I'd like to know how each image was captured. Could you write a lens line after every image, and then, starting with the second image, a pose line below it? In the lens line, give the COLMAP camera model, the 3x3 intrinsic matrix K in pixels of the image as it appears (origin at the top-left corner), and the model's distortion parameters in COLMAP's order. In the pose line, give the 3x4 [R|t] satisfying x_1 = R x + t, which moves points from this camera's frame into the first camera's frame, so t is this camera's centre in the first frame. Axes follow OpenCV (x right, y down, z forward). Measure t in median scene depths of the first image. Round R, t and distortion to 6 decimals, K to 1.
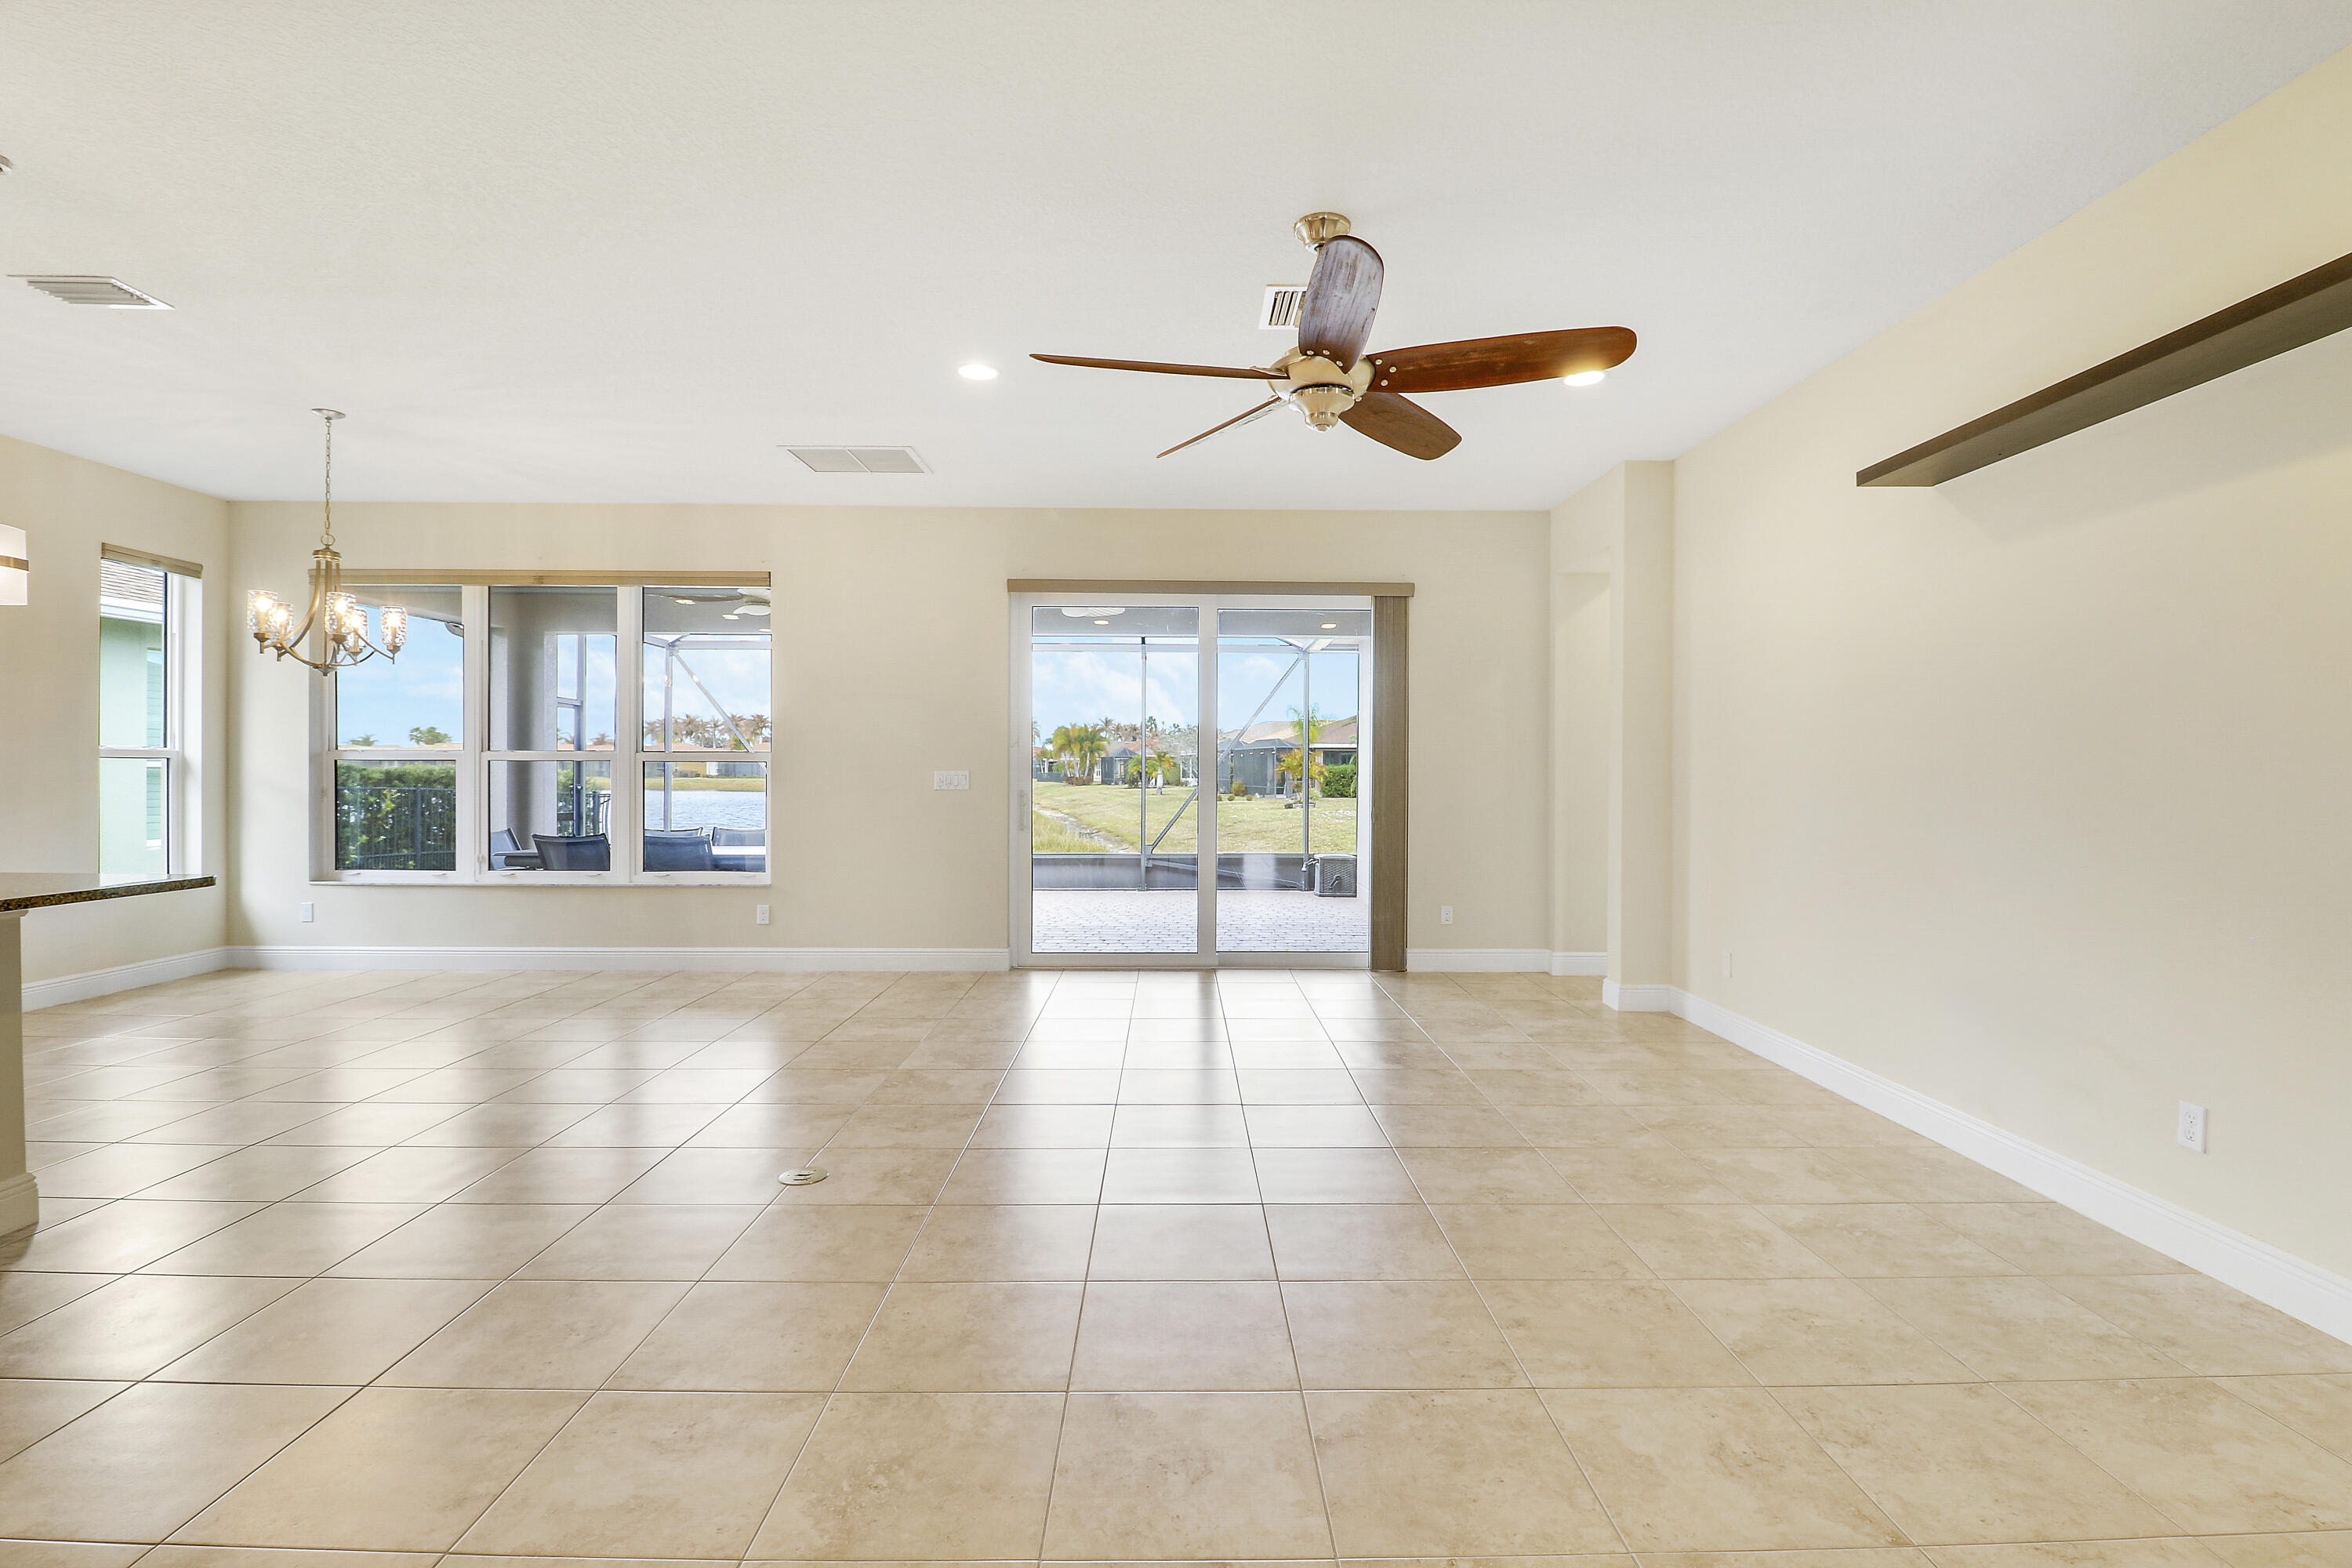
lens RADIAL K [[1095.6, 0, 1187.6], [0, 1095.6, 781.0], [0, 0, 1]] dist [-0.001934, -0.009181]
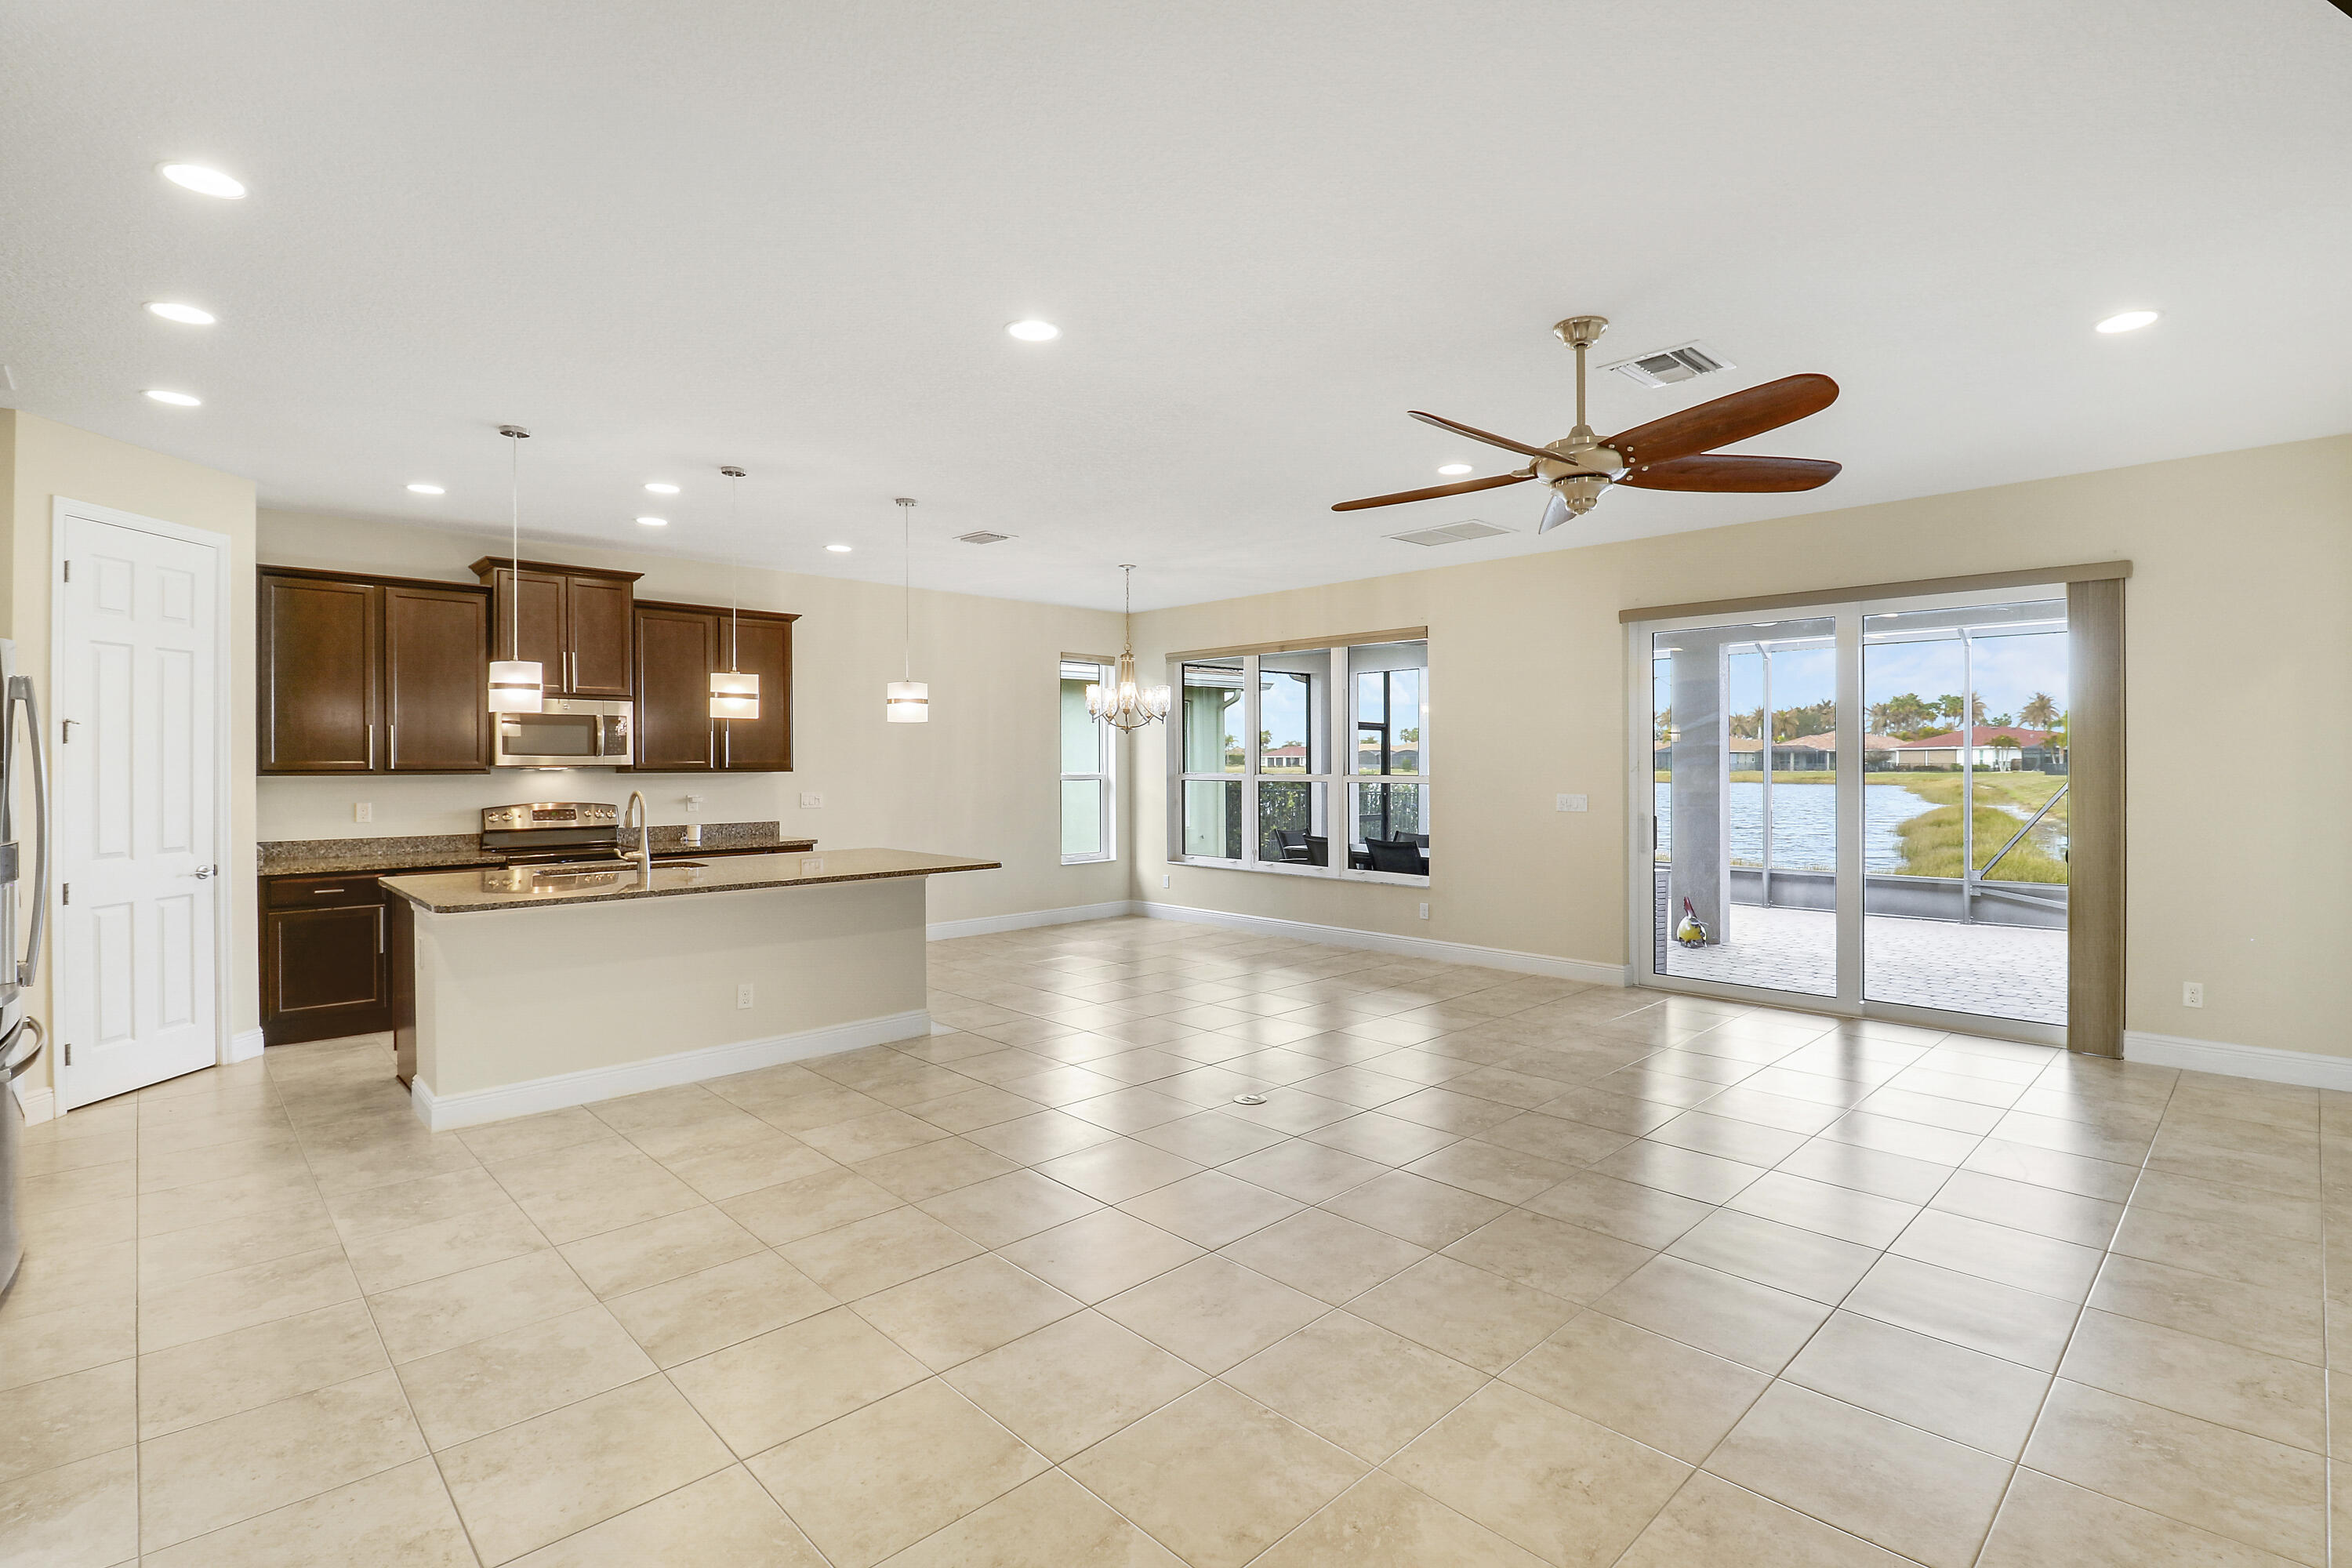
lens RADIAL K [[1095.6, 0, 1184.2], [0, 1095.6, 764.4], [0, 0, 1]] dist [-0.001934, -0.009181]
pose [[0.683869, -0.004902, -0.729588, 0.308761], [-0.000396, 0.999975, -0.007089, -0.030233], [0.729604, 0.005136, 0.683850, -0.015343]]
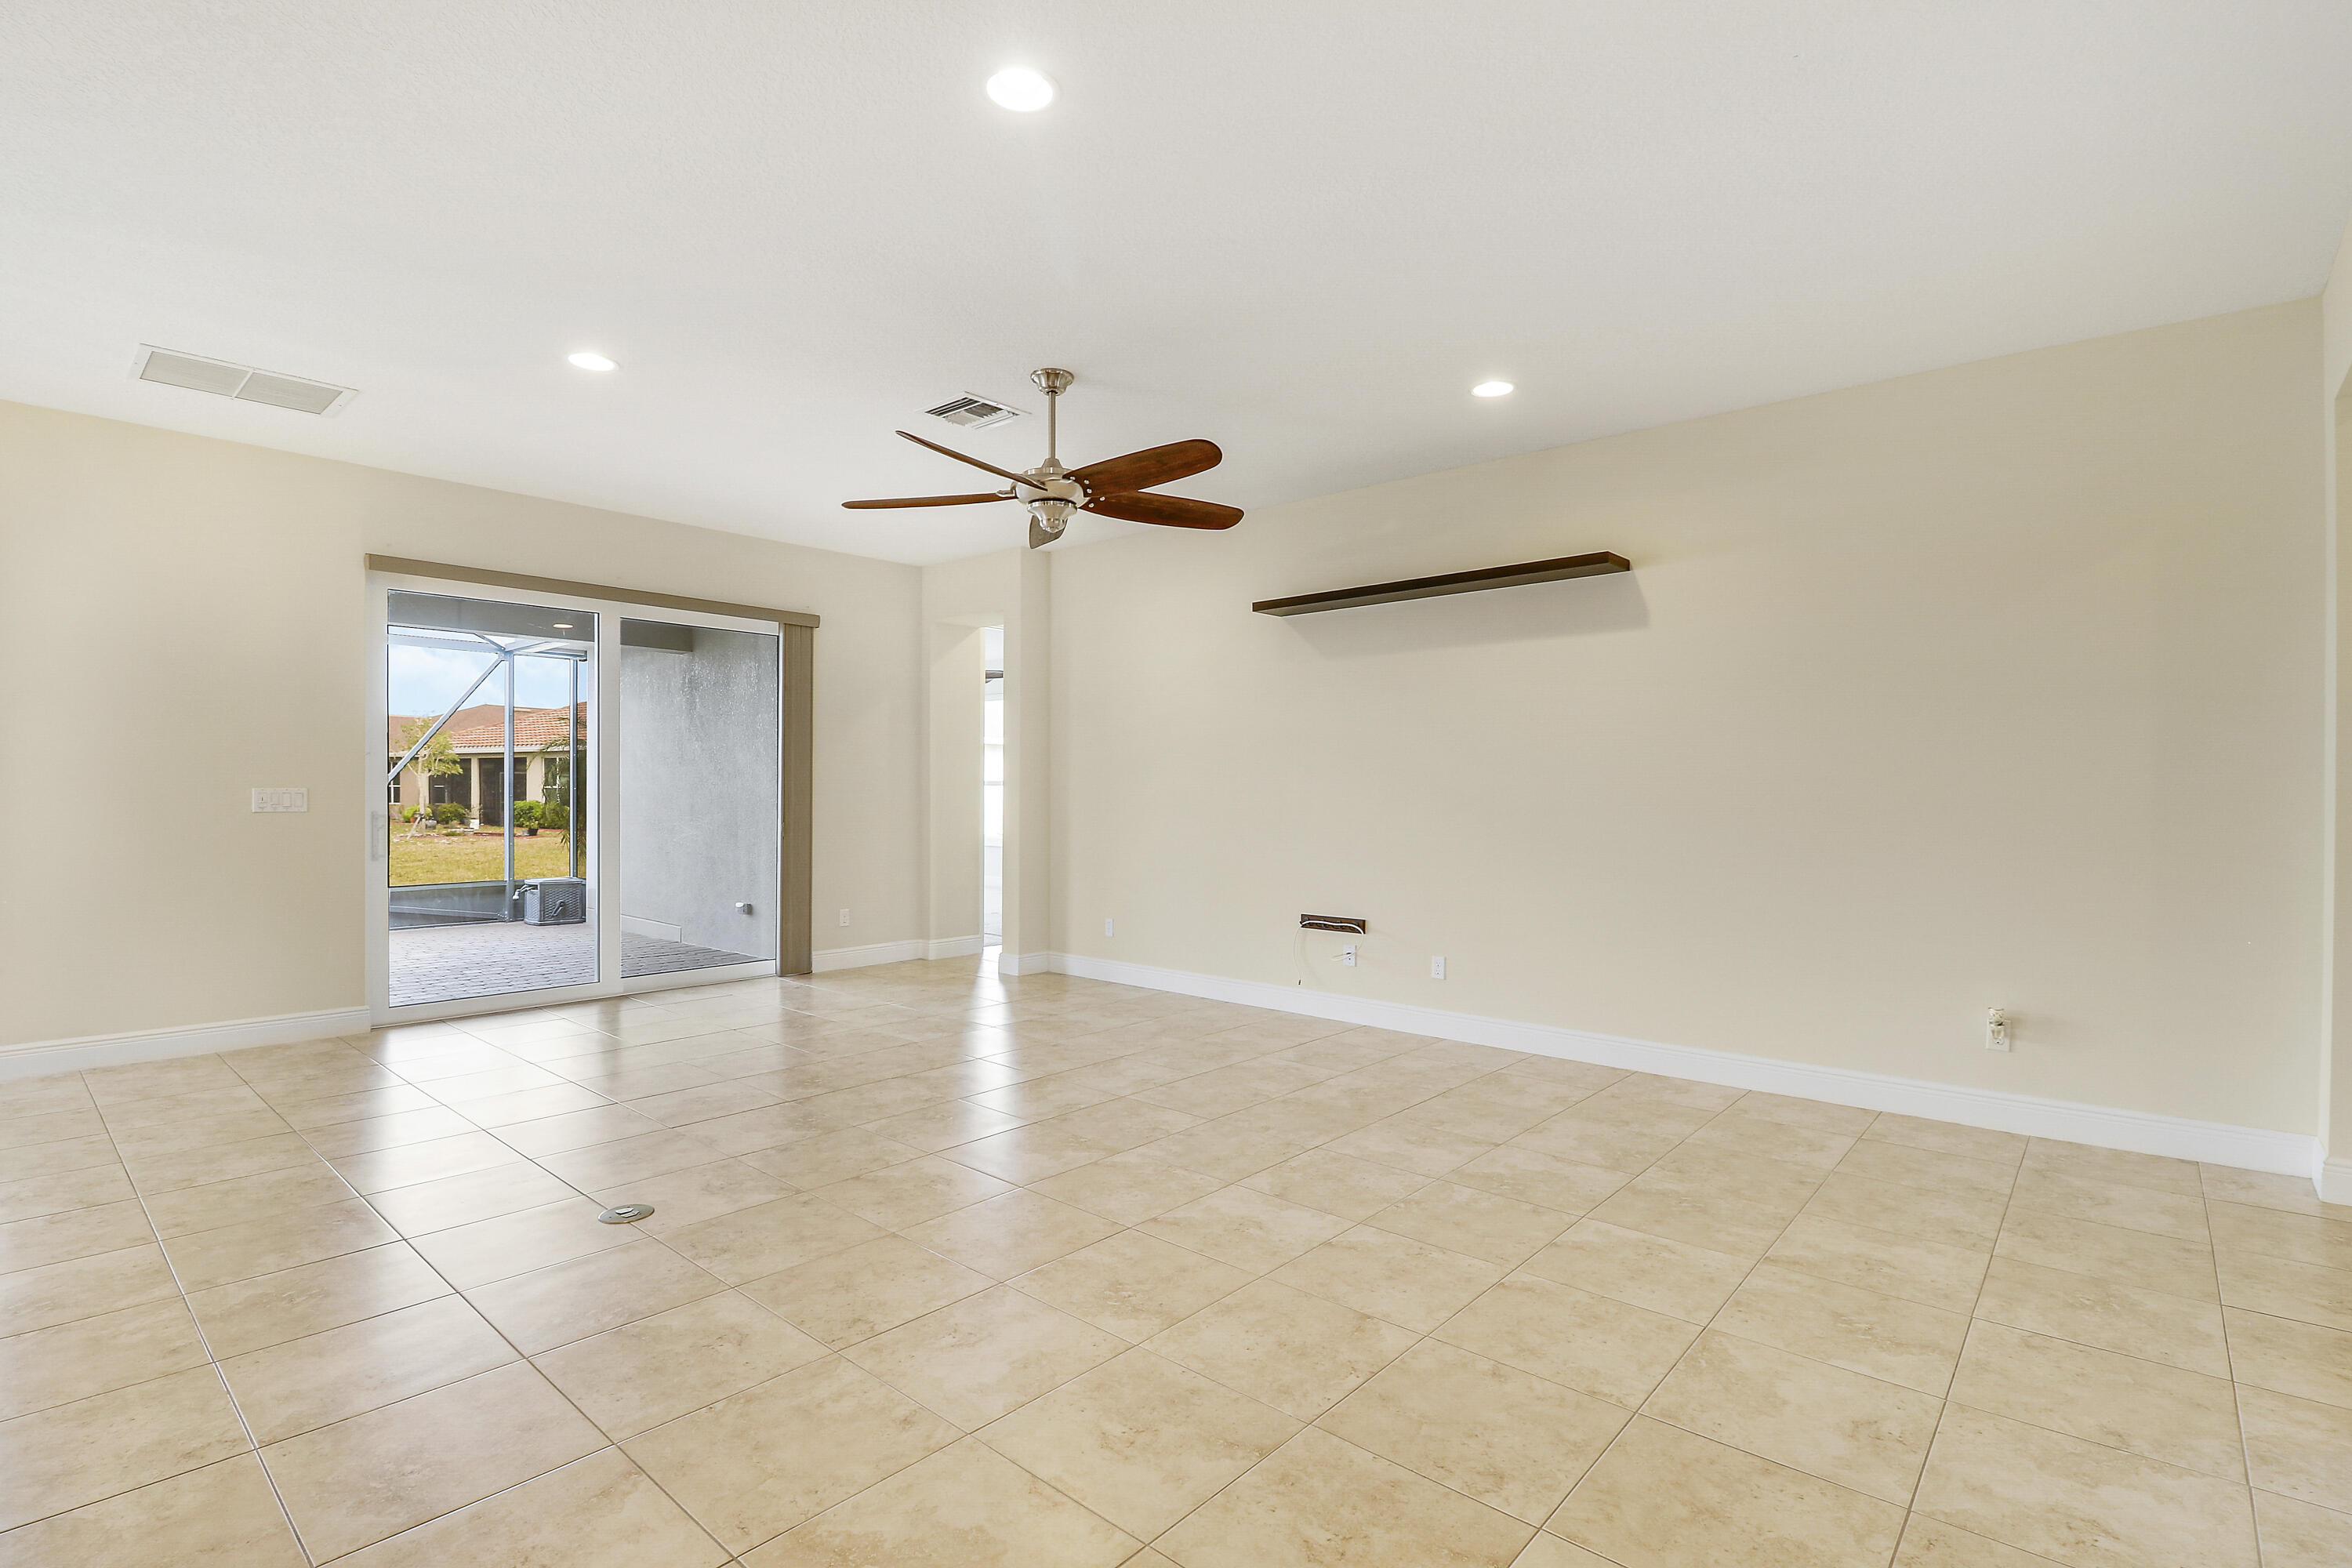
lens RADIAL K [[1095.6, 0, 1193.1], [0, 1095.6, 785.2], [0, 0, 1]] dist [-0.001934, -0.009181]
pose [[0.665954, 0.001198, 0.745992, -0.358121], [0.006285, 0.999954, -0.007216, -0.001222], [-0.745967, 0.009494, 0.665916, -0.002862]]
